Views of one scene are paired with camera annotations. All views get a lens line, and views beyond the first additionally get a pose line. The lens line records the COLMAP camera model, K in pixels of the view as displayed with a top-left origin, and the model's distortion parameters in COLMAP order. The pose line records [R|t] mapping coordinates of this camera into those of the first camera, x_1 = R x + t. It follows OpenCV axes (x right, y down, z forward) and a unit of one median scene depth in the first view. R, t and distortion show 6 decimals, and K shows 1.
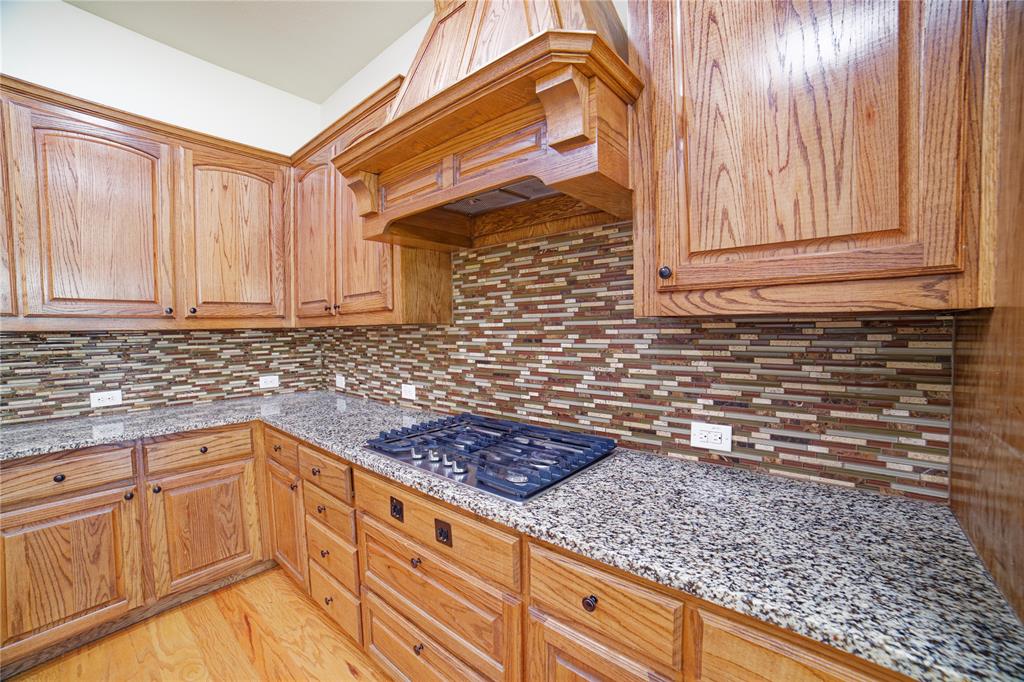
lens RADIAL K [[412.0, 0, 516.8], [0, 412.0, 344.1], [0, 0, 1]] dist [-0.110307, 0.036831]
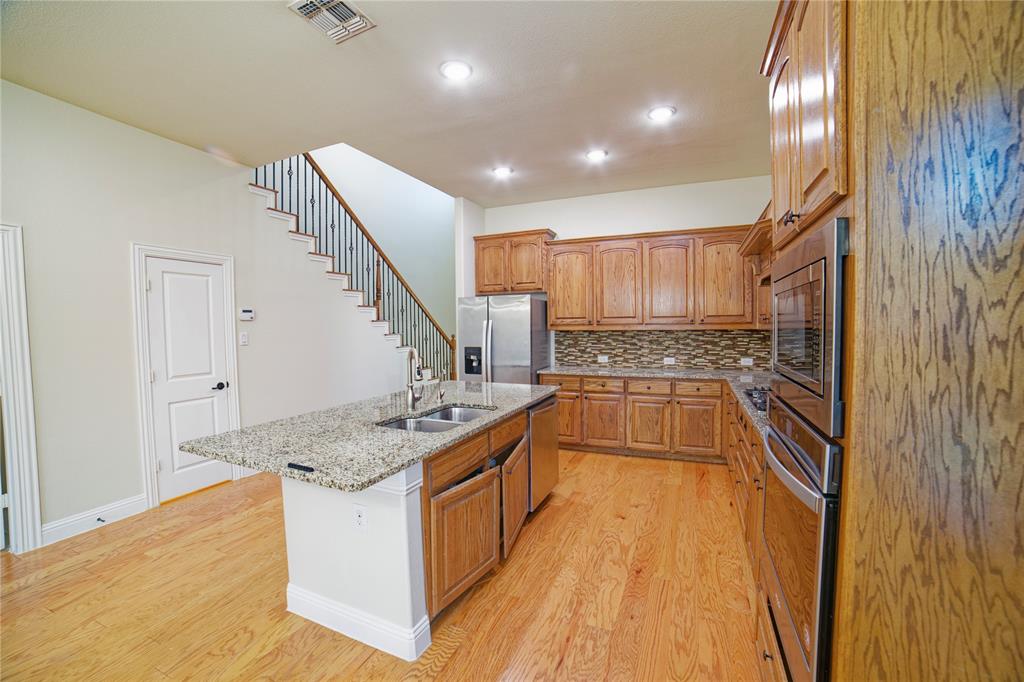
lens RADIAL K [[412.0, 0, 516.8], [0, 412.0, 344.1], [0, 0, 1]] dist [-0.110307, 0.036831]
pose [[0.292701, 0.052514, -0.954761, 0.995954], [-0.028686, 0.998524, 0.046127, -0.039013], [0.955774, 0.013887, 0.293775, -0.584750]]
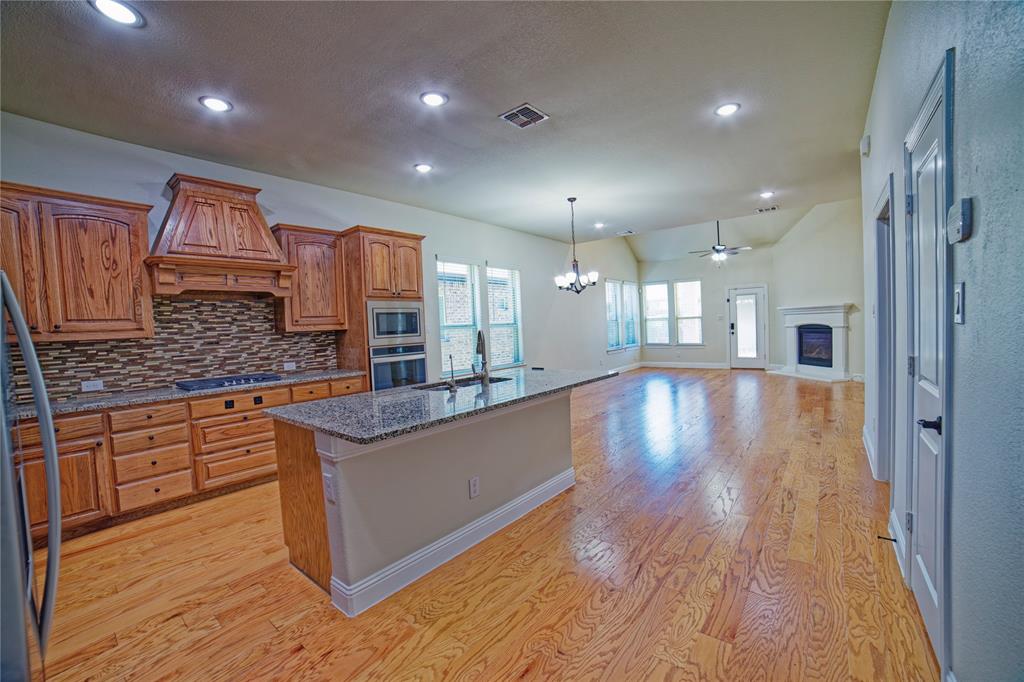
lens RADIAL K [[412.0, 0, 516.8], [0, 412.0, 344.1], [0, 0, 1]] dist [-0.110307, 0.036831]
pose [[-0.026211, -0.029394, 0.999224, -2.077990], [0.082194, 0.996120, 0.031458, 0.063265], [-0.996272, 0.082954, -0.023694, -0.616491]]
